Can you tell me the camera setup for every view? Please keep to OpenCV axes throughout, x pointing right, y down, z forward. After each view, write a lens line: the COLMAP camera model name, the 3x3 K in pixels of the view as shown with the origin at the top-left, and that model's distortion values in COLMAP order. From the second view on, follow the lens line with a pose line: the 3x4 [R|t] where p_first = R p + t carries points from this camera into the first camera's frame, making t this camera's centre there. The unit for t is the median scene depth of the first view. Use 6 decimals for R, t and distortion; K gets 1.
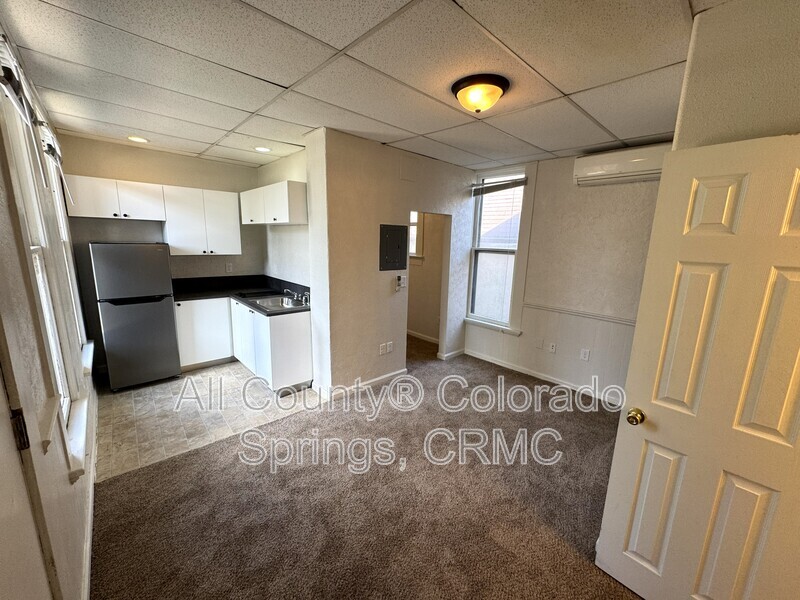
lens RADIAL K [[320.8, 0, 397.5], [0, 320.8, 303.2], [0, 0, 1]] dist [0.002896, 0.000450]
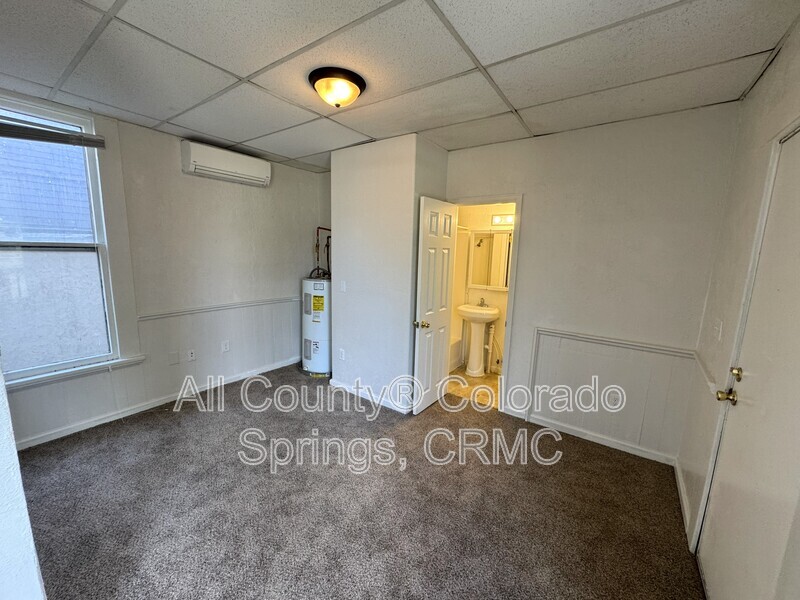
lens RADIAL K [[320.8, 0, 402.4], [0, 320.8, 301.3], [0, 0, 1]] dist [0.002896, 0.000450]
pose [[-0.208904, -0.190396, 0.959223, -0.418012], [0.164417, 0.960064, 0.226371, -0.099091], [-0.964016, 0.205003, -0.169256, 0.527532]]
